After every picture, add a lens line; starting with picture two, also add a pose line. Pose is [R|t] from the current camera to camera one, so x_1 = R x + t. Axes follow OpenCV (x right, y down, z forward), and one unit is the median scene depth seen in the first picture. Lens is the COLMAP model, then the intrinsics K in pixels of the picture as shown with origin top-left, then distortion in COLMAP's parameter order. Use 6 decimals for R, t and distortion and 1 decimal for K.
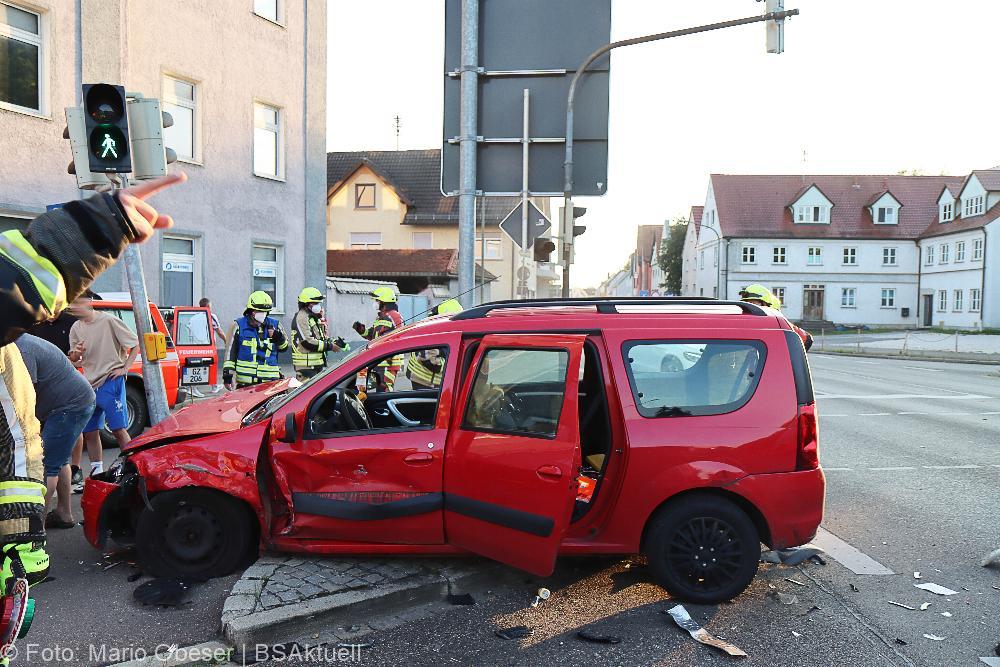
lens RADIAL K [[781.2, 0, 500.0], [0, 781.2, 333.5], [0, 0, 1]] dist [0.008597, 0.009669]
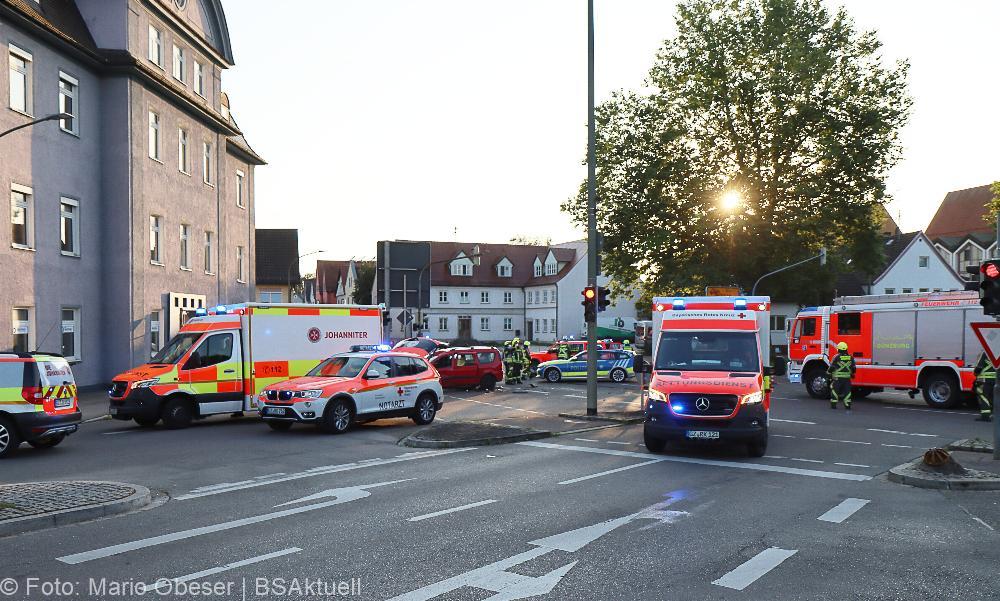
lens RADIAL K [[767.1, 0, 475.4], [0, 767.1, 303.3], [0, 0, 1]] dist [-0.034456, 0.000271]
pose [[0.913403, -0.004946, 0.407027, -0.202775], [0.029616, 0.998084, -0.054332, -0.004714], [-0.405978, 0.061681, 0.911799, -0.404576]]
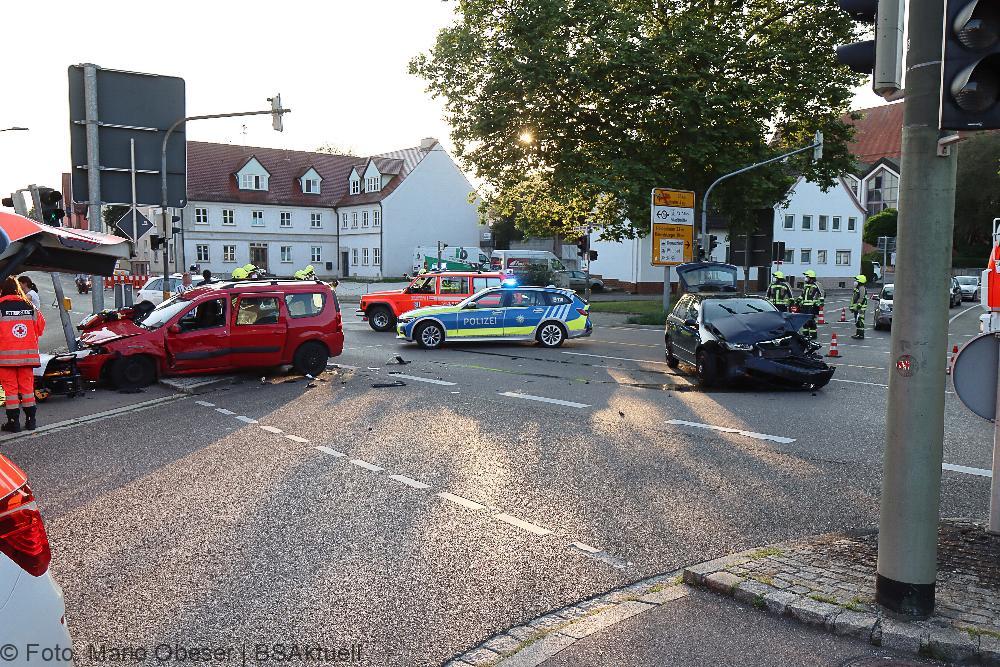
lens RADIAL K [[795.5, 0, 481.6], [0, 795.5, 332.6], [0, 0, 1]] dist [-0.011806, -0.002742]
pose [[0.779881, -0.064289, 0.622618, -0.092456], [0.026663, 0.997221, 0.069571, -0.002825], [-0.625360, -0.037656, 0.779427, -0.149500]]
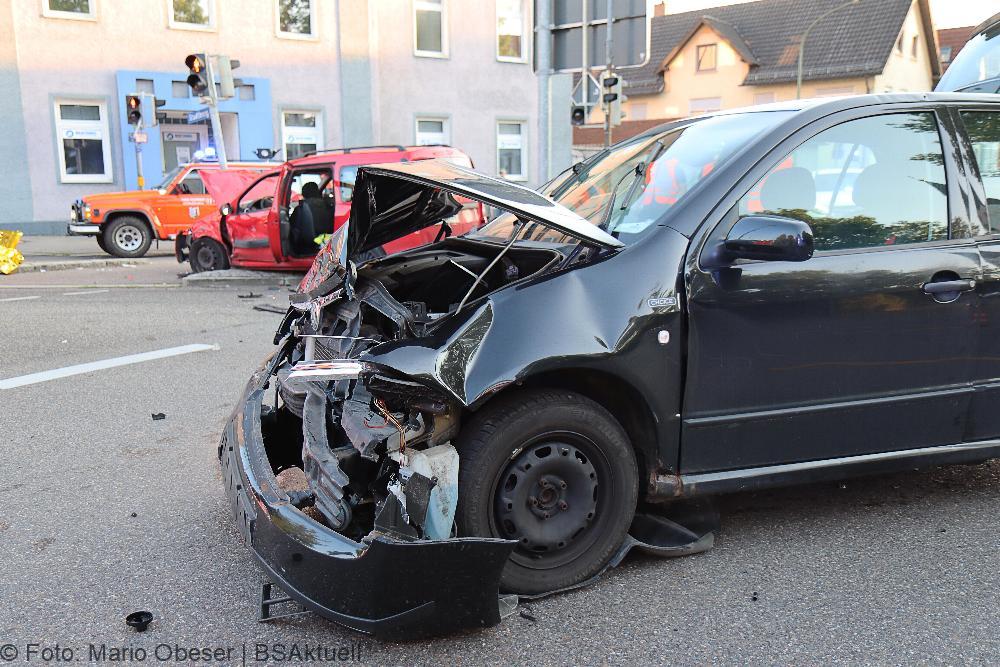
lens RADIAL K [[893.2, 0, 495.2], [0, 893.2, 334.5], [0, 0, 1]] dist [0.028434, 0.013287]
pose [[0.861226, 0.060149, -0.504650, 0.137485], [0.005365, 0.991840, 0.127373, 0.012046], [0.508193, -0.112404, 0.853876, -0.069565]]
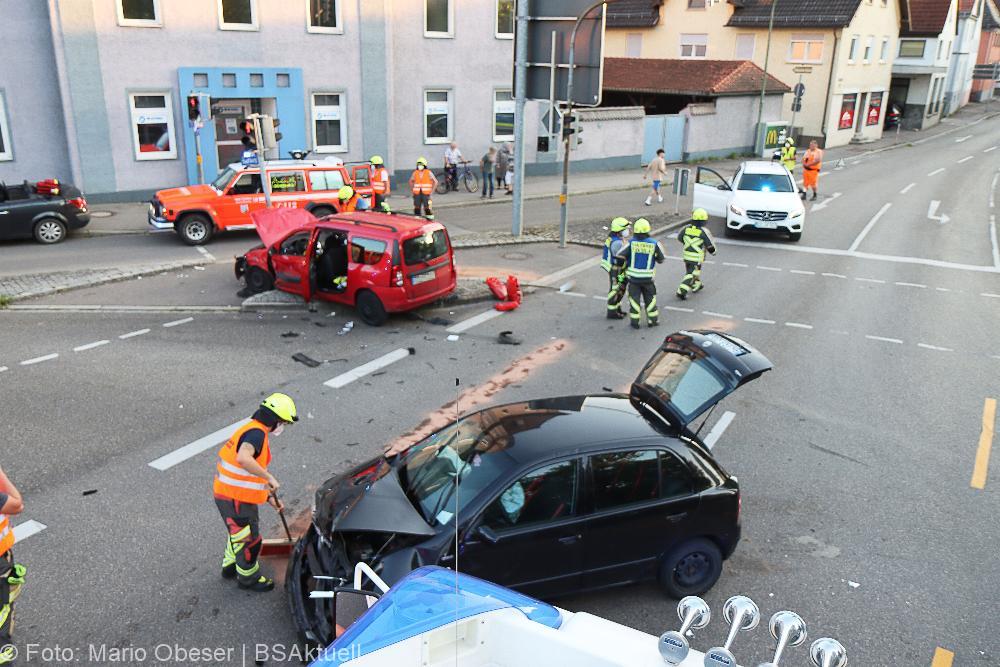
lens RADIAL K [[822.0, 0, 500.0], [0, 822.0, 333.5], [0, 0, 1]] dist [0.012746, 0.005530]
pose [[0.851562, 0.176513, -0.493645, 0.176578], [-0.031277, 0.957042, 0.288256, -0.043702], [0.523320, -0.230028, 0.820502, -0.106742]]
